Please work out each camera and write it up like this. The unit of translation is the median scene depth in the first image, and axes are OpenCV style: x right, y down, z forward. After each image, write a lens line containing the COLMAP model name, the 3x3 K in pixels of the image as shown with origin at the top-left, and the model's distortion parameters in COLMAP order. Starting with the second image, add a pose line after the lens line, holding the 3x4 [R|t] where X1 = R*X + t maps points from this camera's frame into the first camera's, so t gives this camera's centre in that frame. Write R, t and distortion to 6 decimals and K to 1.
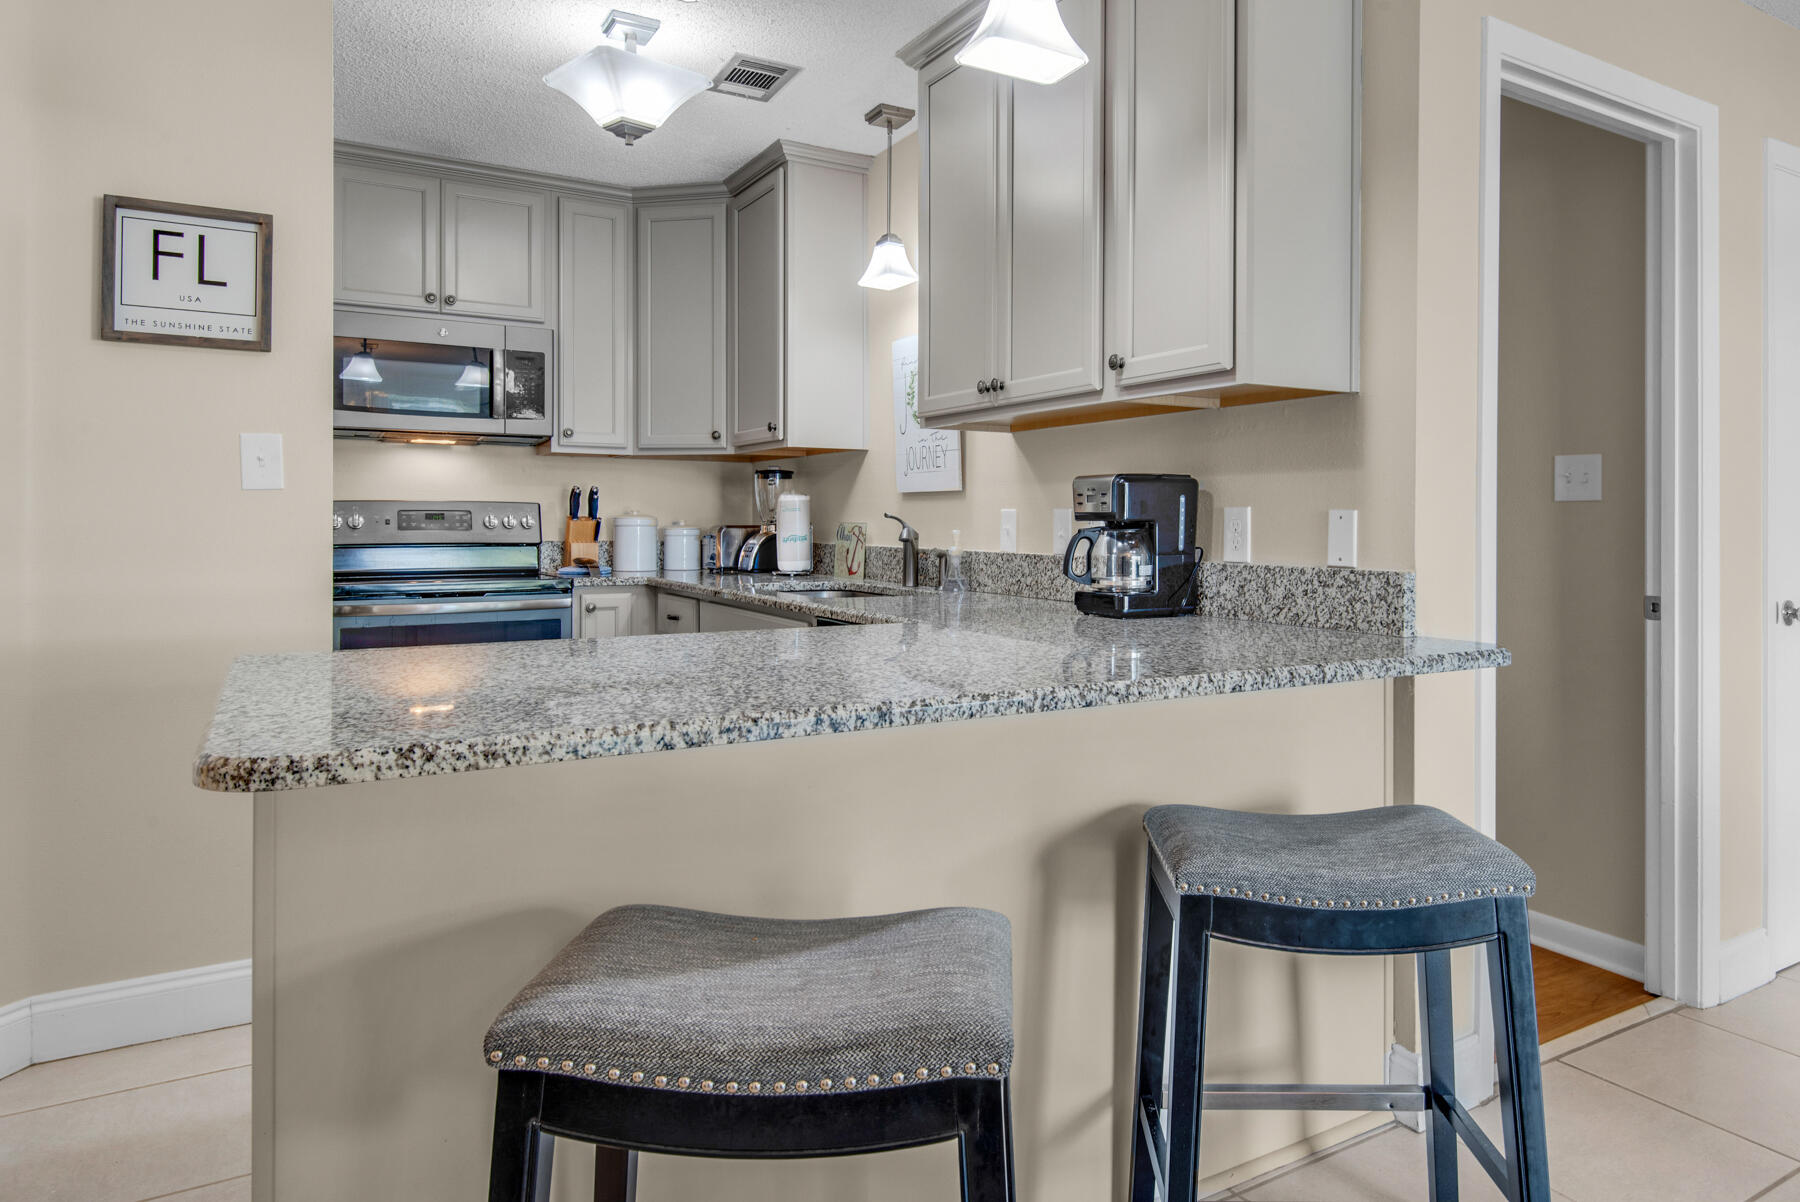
lens RADIAL K [[1113.6, 0, 906.0], [0, 1113.6, 523.6], [0, 0, 1]] dist [0.003609, 0.000121]
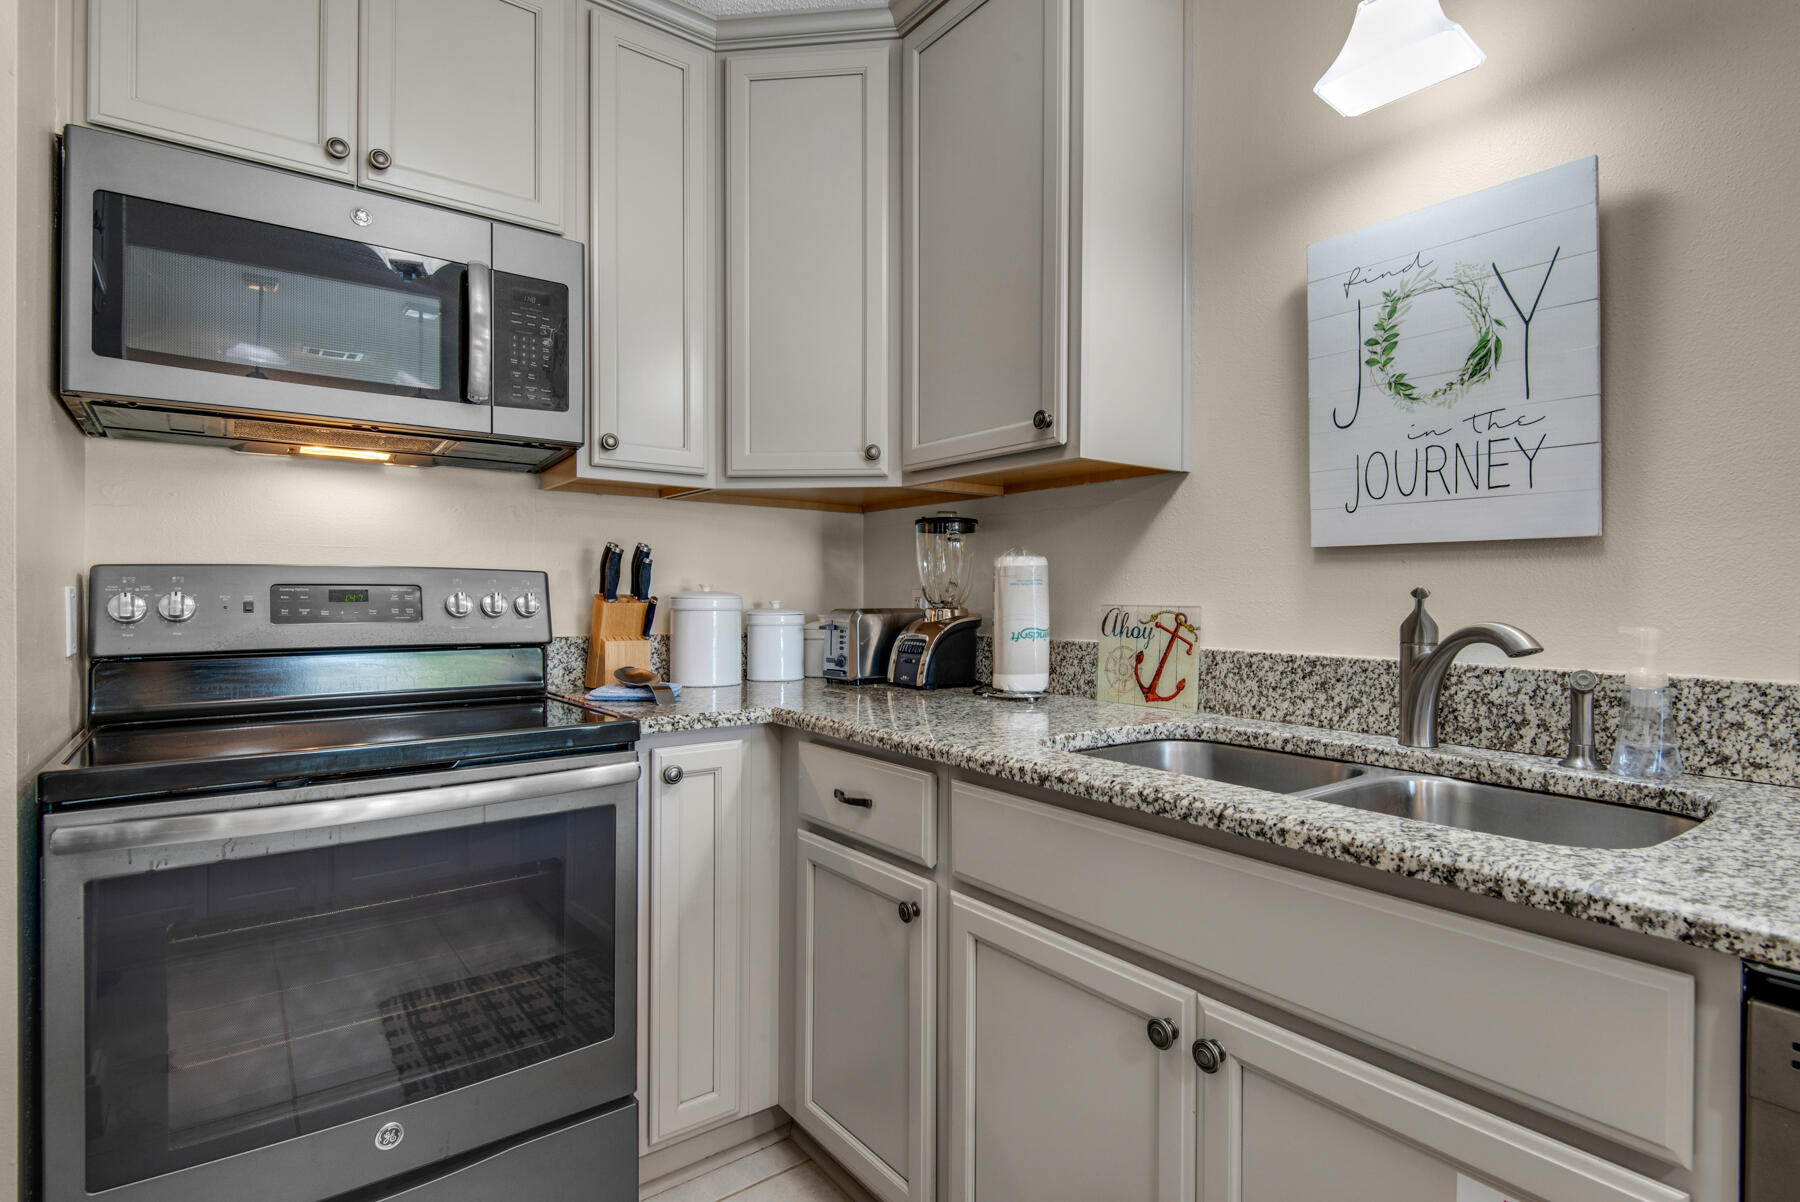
lens RADIAL K [[916.2, 0, 896.2], [0, 916.2, 596.9], [0, 0, 1]] dist [0.017793, -0.022686]
pose [[0.993349, -0.002627, 0.115109, -0.220661], [0.002521, 0.999996, 0.001069, -0.005781], [-0.115111, -0.000772, 0.993352, 0.549829]]
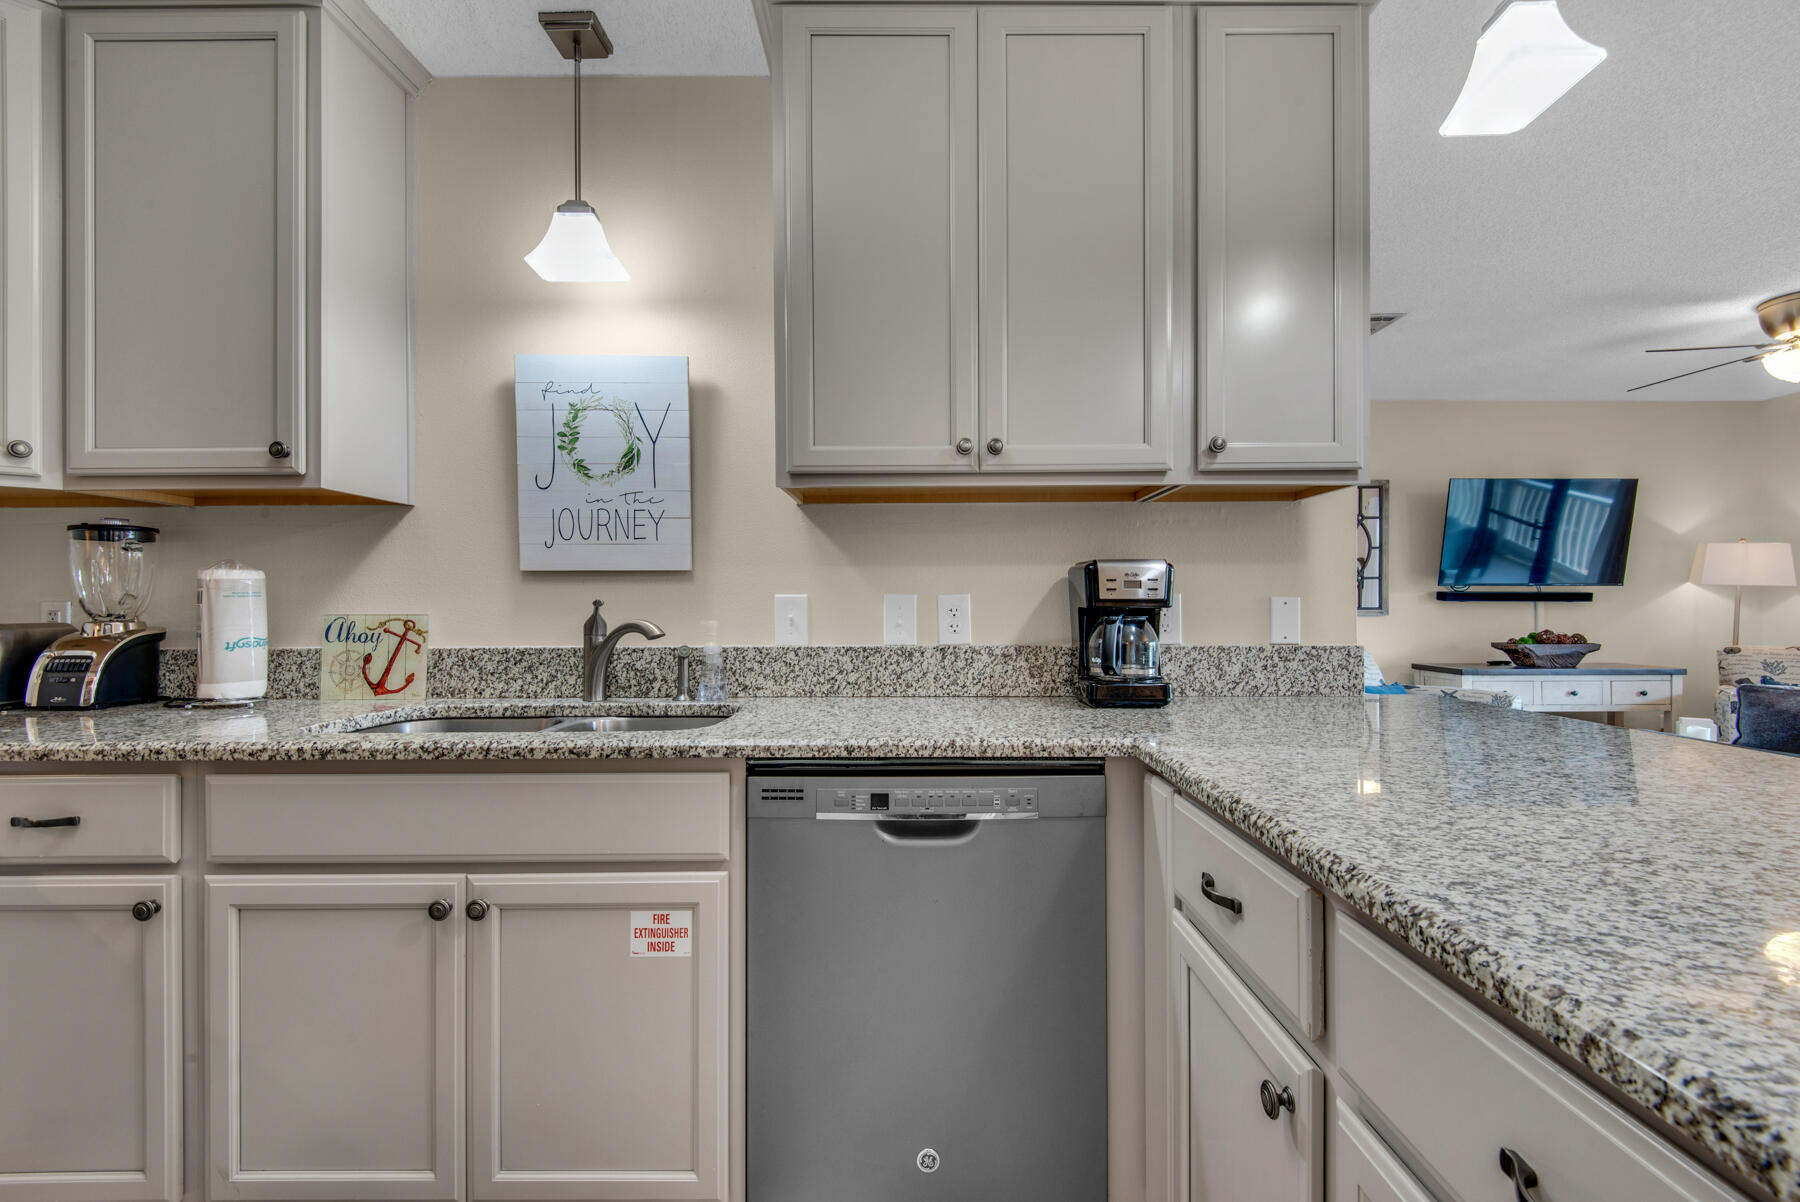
lens RADIAL K [[830.2, 0, 922.0], [0, 830.2, 599.7], [0, 0, 1]] dist [0.039500, -0.021683]
pose [[0.504478, -0.004218, 0.863414, -0.307433], [0.009189, 0.999958, -0.000484, -0.006212], [-0.863375, 0.008179, 0.504496, 0.461995]]
